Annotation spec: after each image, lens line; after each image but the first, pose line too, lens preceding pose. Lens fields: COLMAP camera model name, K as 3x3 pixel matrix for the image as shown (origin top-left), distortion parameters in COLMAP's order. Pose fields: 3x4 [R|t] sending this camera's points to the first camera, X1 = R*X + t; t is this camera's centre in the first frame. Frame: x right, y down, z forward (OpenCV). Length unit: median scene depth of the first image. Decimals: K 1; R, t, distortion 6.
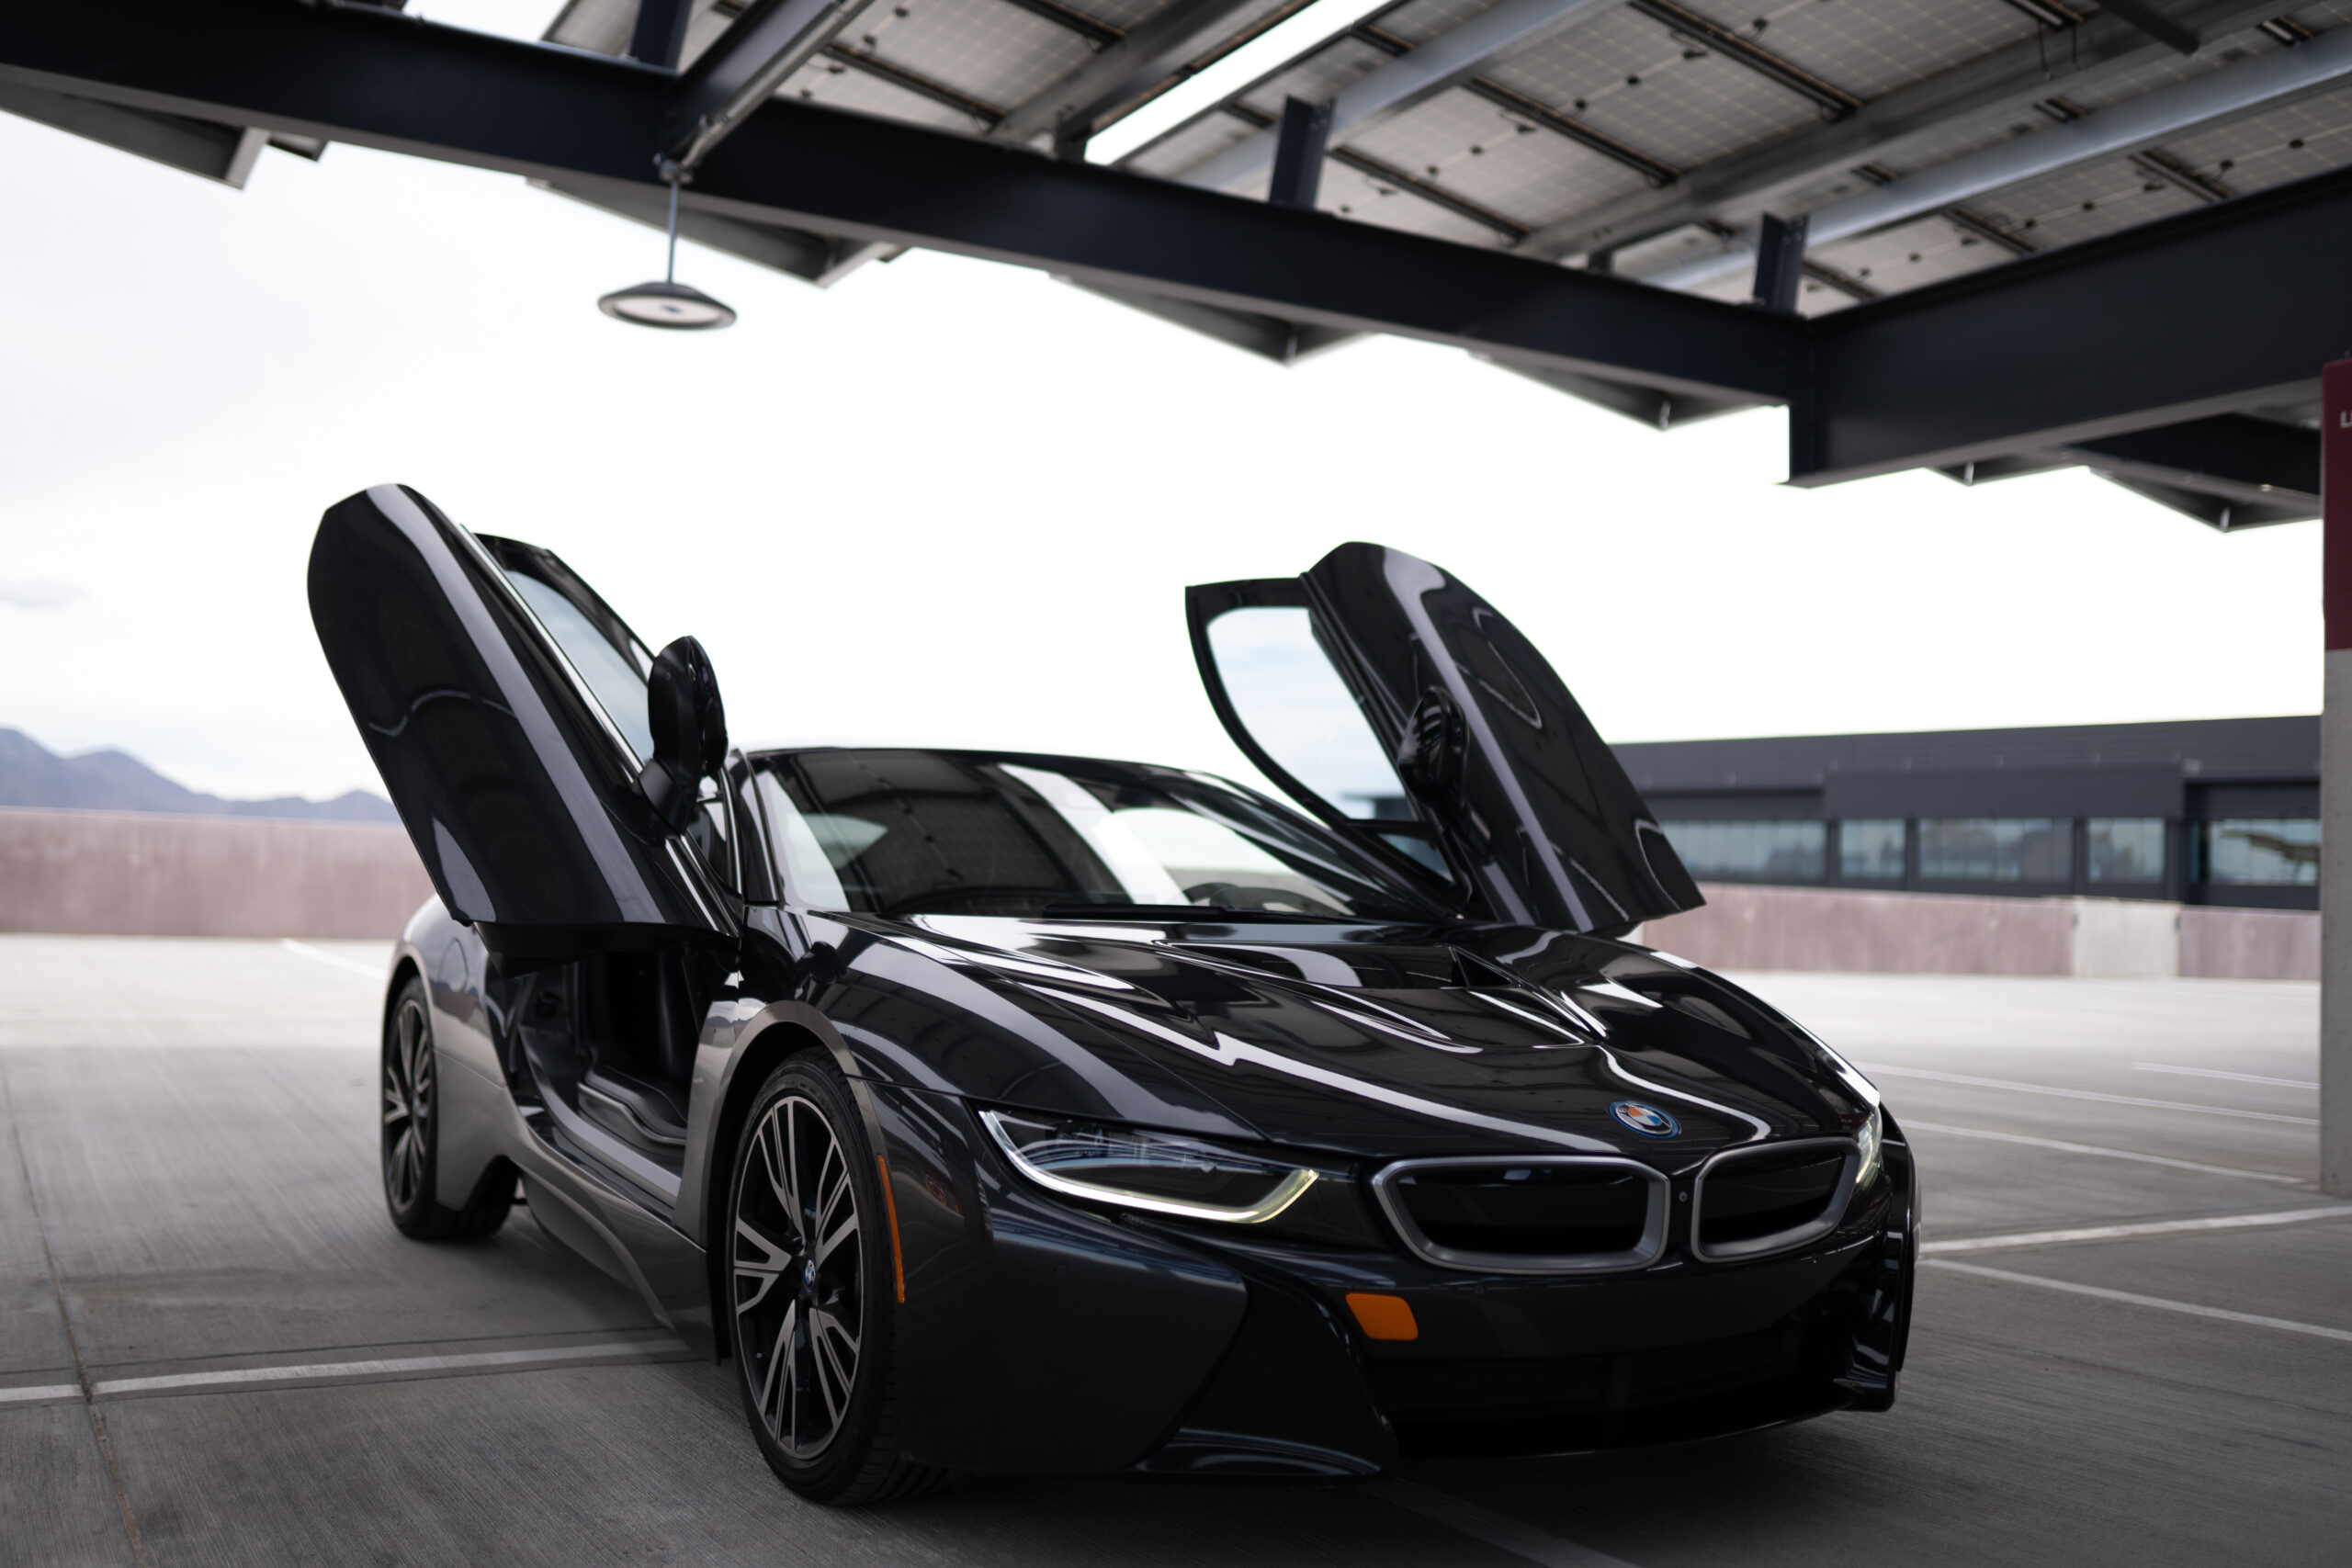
lens RADIAL K [[2230.6, 0, 1227.2], [0, 2230.6, 779.3], [0, 0, 1]] dist [-0.014379, -0.004184]
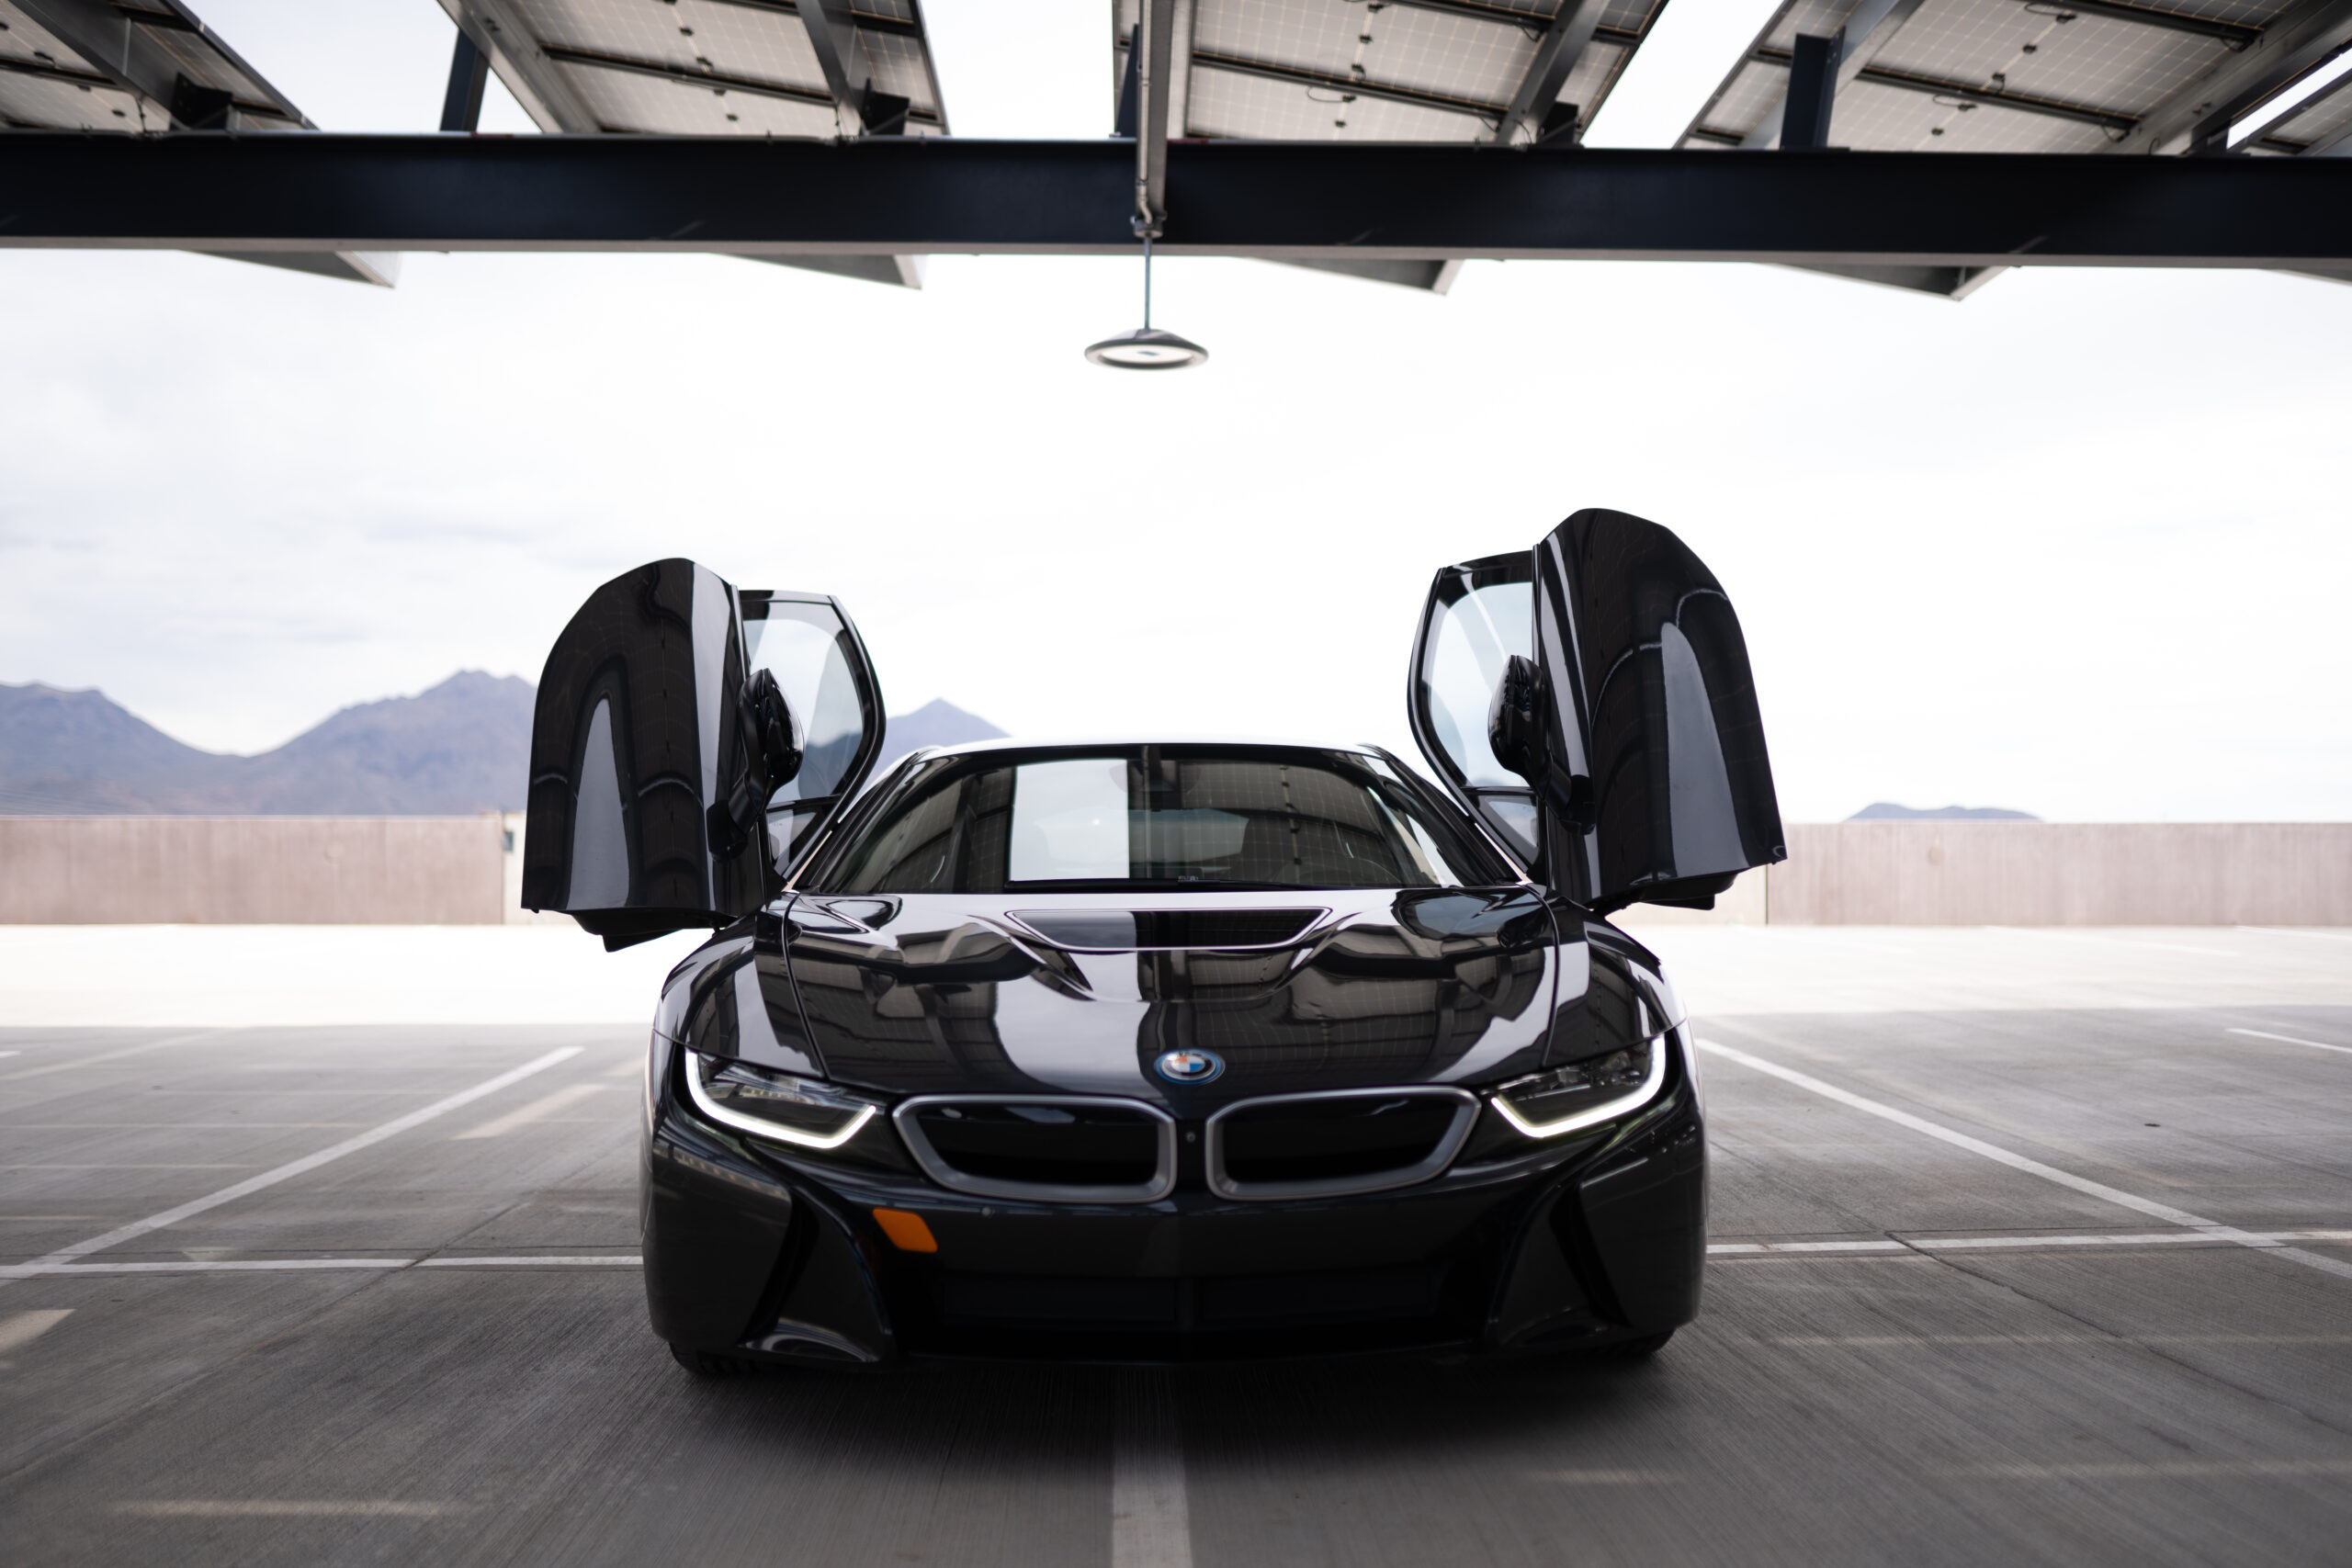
lens RADIAL K [[2230.6, 0, 1227.2], [0, 2230.6, 779.3], [0, 0, 1]] dist [-0.014379, -0.004184]
pose [[0.885071, -0.048912, -0.462880, 0.375108], [0.053687, 0.998554, -0.002862, 0.009768], [0.462350, -0.022317, 0.886417, 0.030506]]
